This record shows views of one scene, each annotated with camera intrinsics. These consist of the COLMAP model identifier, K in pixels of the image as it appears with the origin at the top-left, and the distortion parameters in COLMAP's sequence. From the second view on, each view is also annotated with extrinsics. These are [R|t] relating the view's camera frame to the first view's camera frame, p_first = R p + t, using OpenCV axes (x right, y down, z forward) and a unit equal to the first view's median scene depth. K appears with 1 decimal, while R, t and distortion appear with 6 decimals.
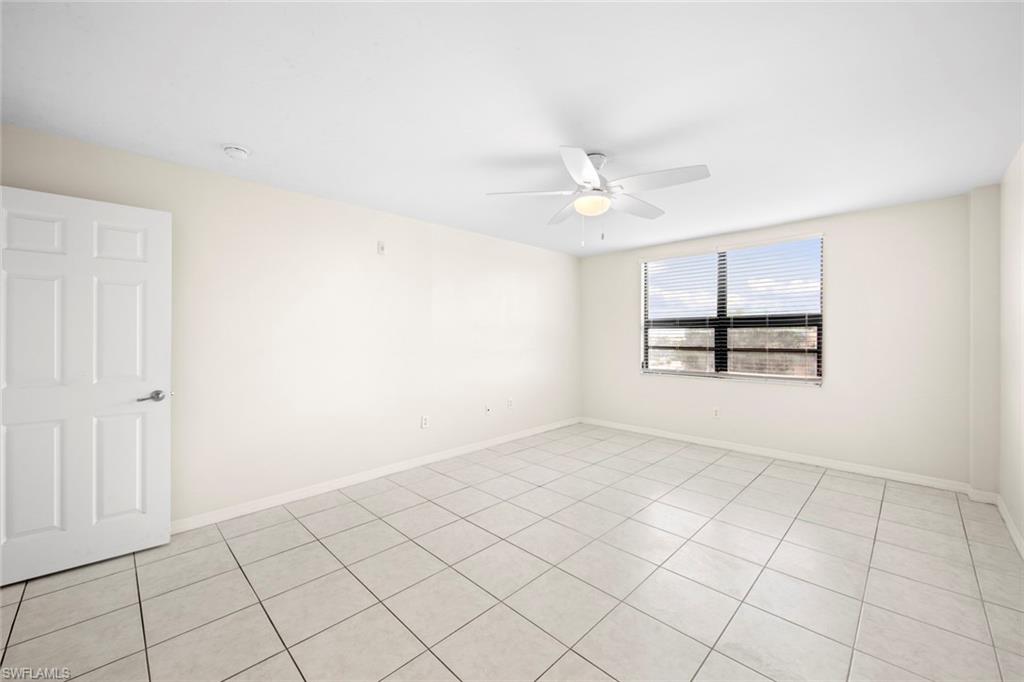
lens RADIAL K [[402.8, 0, 511.0], [0, 402.8, 340.0], [0, 0, 1]] dist [0.009787, -0.004234]
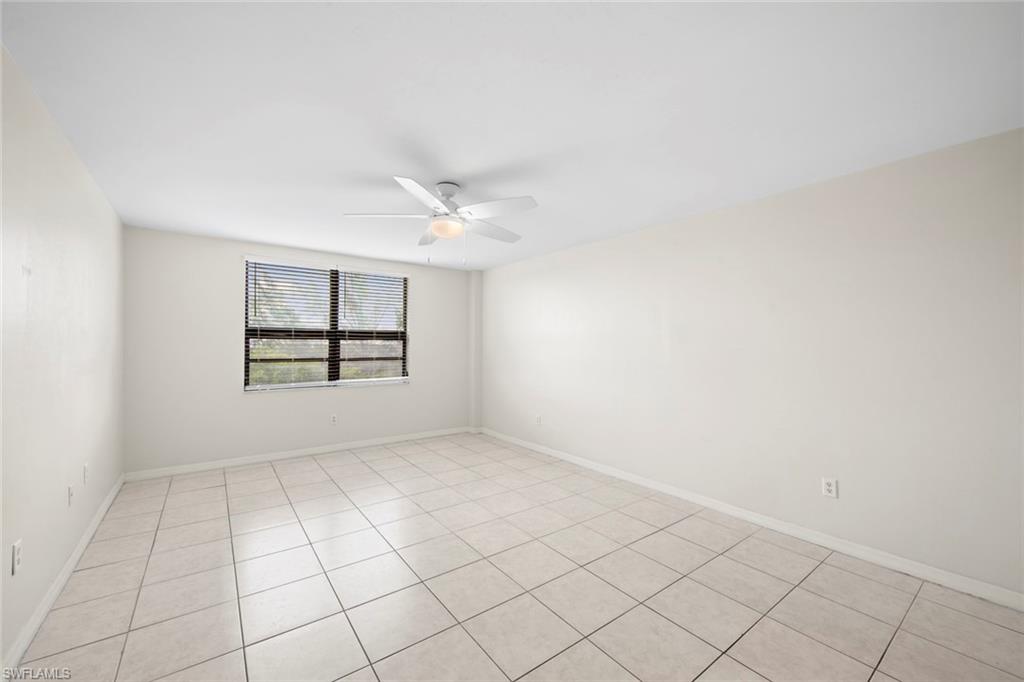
lens RADIAL K [[402.8, 0, 506.1], [0, 402.8, 337.0], [0, 0, 1]] dist [0.009787, -0.004234]
pose [[0.151488, 0.026227, 0.988111, -0.486824], [0.009957, 0.999557, -0.028057, -0.002283], [-0.988409, 0.014089, 0.151160, 0.384411]]
